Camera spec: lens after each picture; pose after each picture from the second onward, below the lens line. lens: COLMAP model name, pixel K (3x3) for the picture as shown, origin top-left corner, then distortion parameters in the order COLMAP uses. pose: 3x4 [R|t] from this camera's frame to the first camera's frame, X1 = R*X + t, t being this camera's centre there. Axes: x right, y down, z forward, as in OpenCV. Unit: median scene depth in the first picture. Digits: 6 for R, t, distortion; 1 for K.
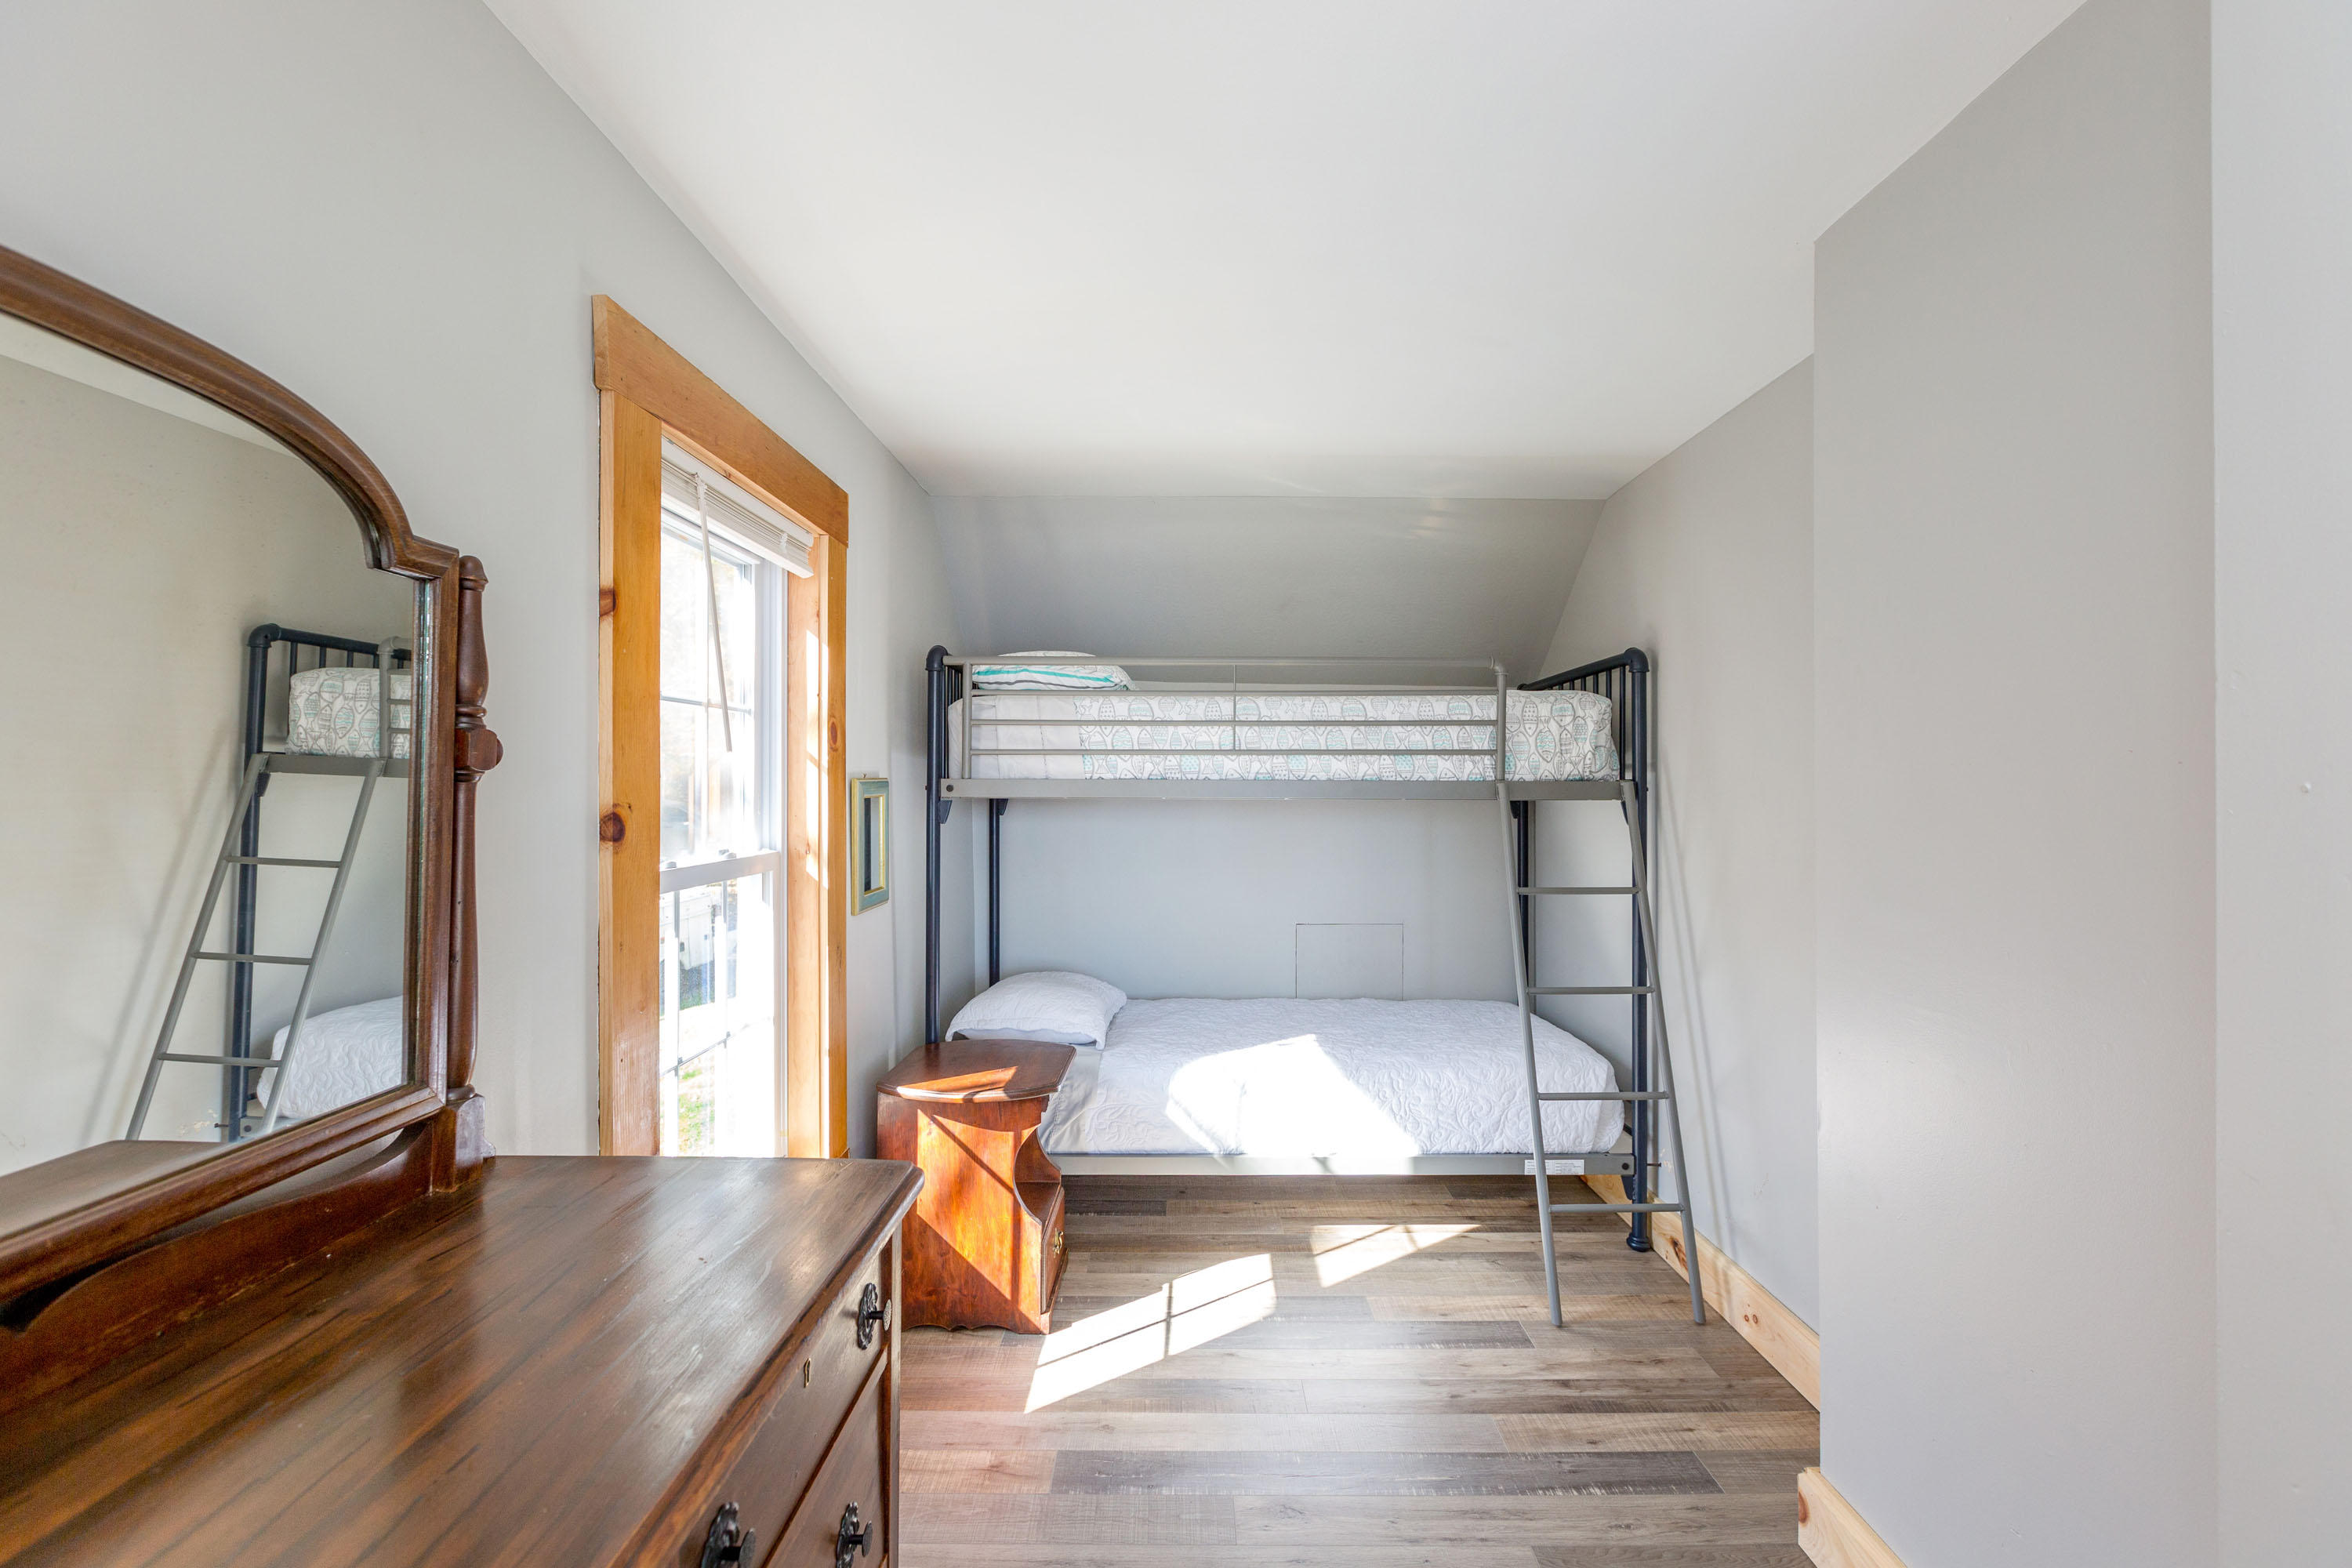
lens RADIAL K [[1073.3, 0, 1188.3], [0, 1073.3, 774.5], [0, 0, 1]] dist [0.001181, 0.000112]
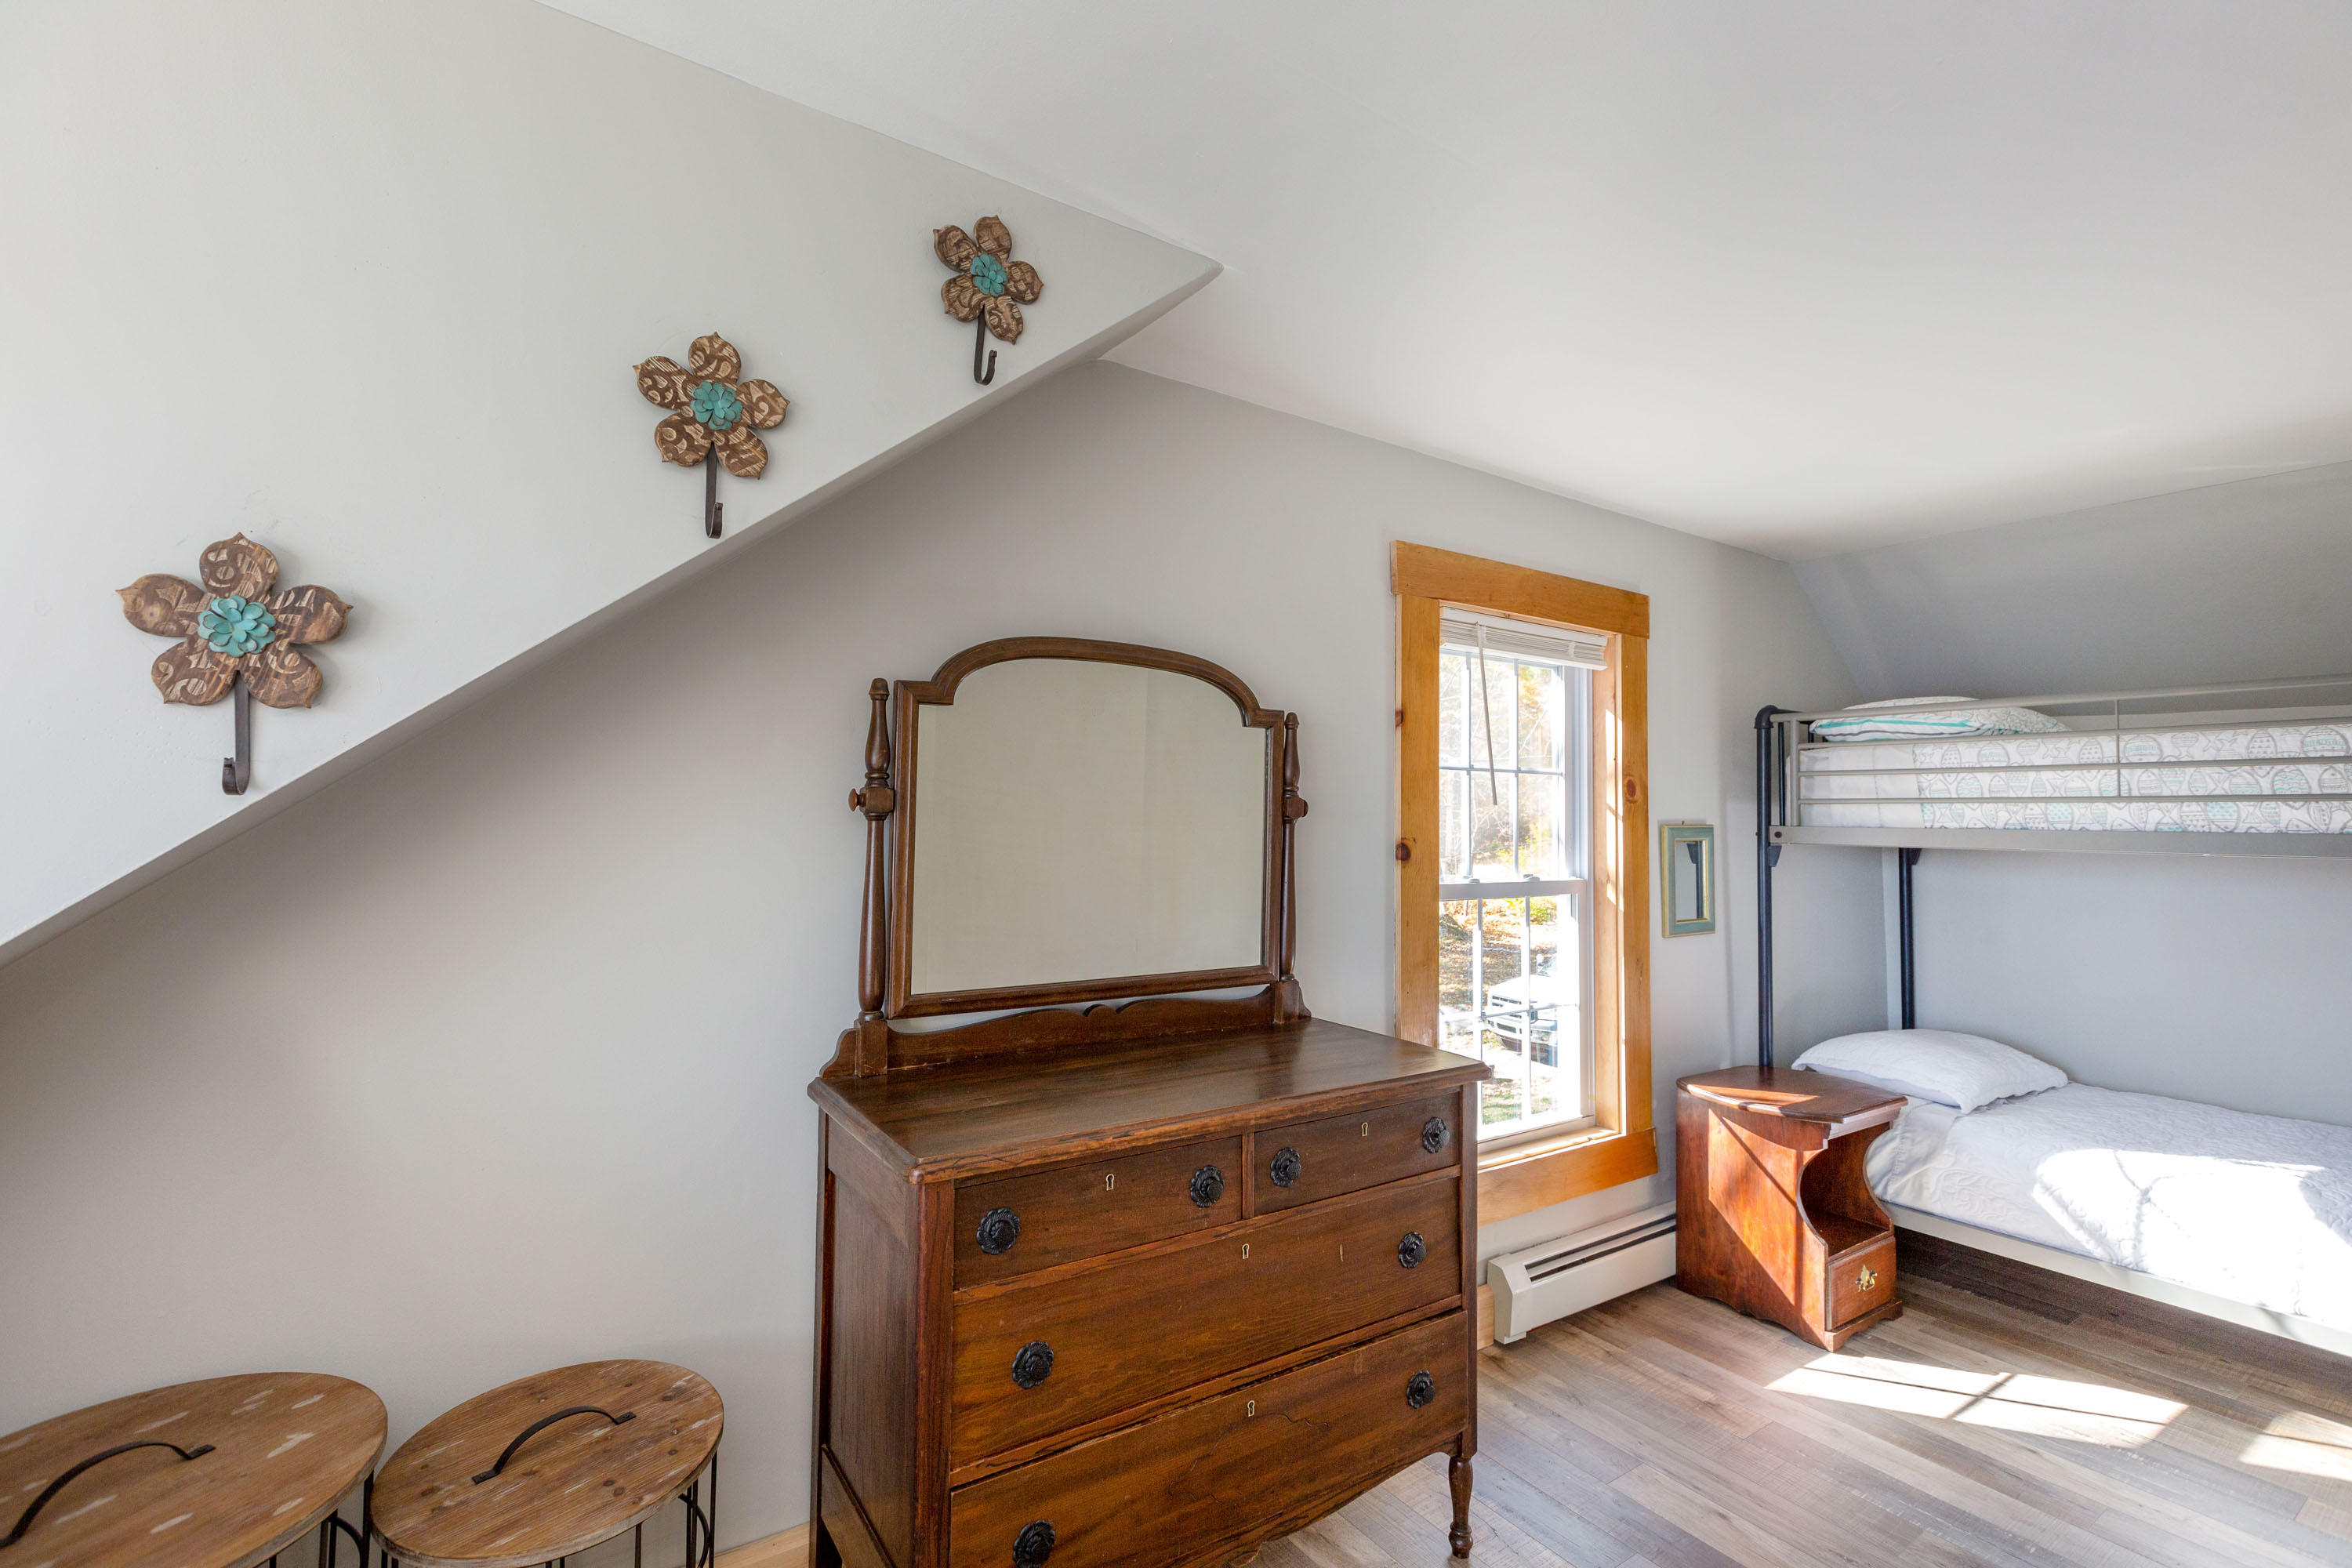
lens RADIAL K [[1073.3, 0, 1188.3], [0, 1073.3, 774.5], [0, 0, 1]] dist [0.001181, 0.000112]
pose [[0.567356, -0.029315, -0.822950, 0.394173], [-0.006092, 0.999189, -0.039793, -0.001740], [0.823450, 0.027590, 0.566718, -0.137158]]
